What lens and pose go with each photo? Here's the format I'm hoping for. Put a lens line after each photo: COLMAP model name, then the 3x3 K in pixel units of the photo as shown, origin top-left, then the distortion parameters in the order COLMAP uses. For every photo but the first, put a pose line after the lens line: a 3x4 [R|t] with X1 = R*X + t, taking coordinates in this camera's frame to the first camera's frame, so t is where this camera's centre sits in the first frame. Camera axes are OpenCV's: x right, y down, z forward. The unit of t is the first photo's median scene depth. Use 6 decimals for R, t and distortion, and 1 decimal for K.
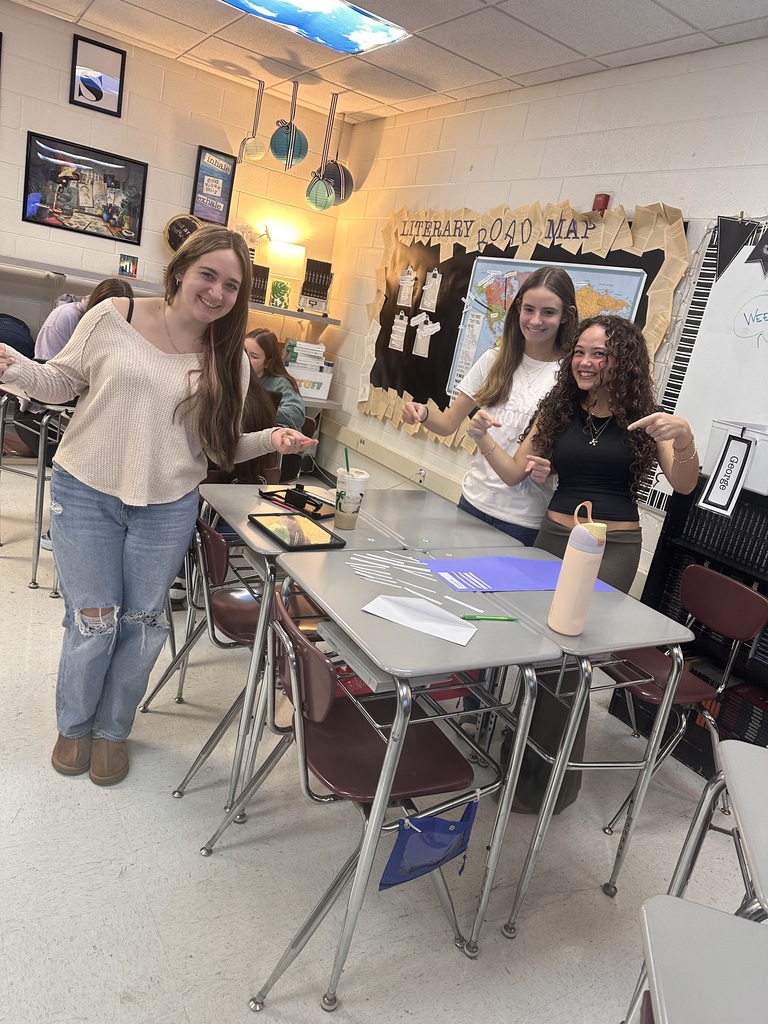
lens RADIAL K [[720.4, 0, 384.0], [0, 720.4, 512.0], [0, 0, 1]] dist [-0.004584, -0.038261]
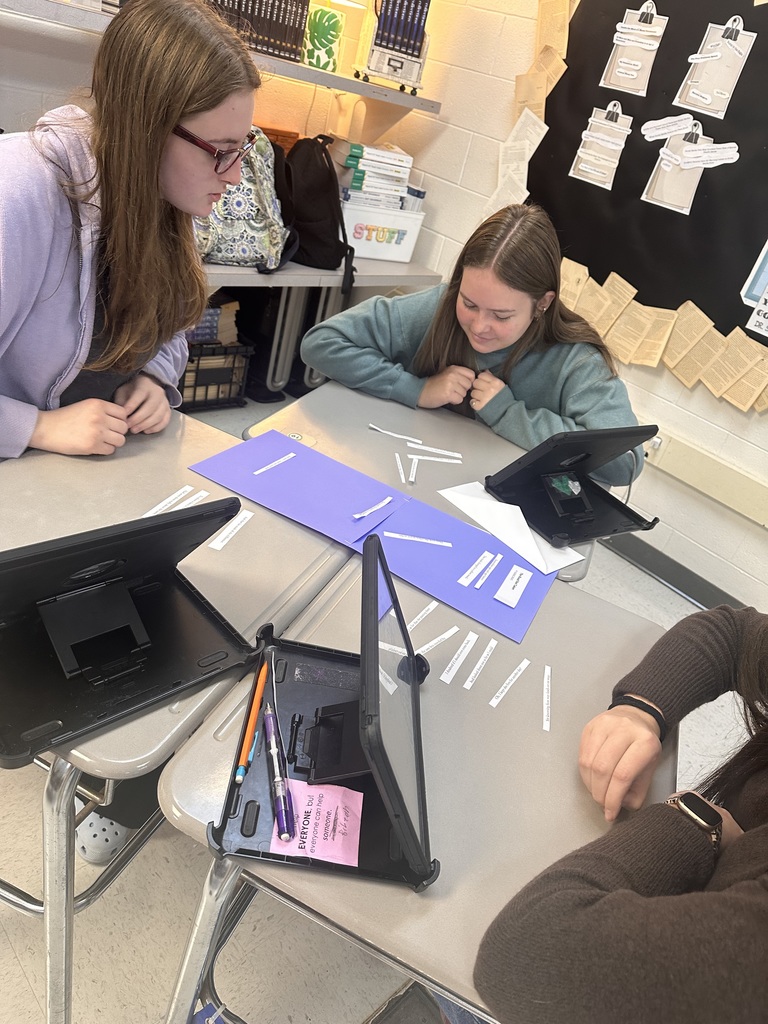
lens RADIAL K [[720.4, 0, 384.0], [0, 720.4, 512.0], [0, 0, 1]] dist [-0.004584, -0.038261]
pose [[0.979441, -0.066637, 0.190407, -0.232553], [0.003349, 0.949109, 0.314931, -0.159306], [-0.201703, -0.307819, 0.929819, 0.467320]]
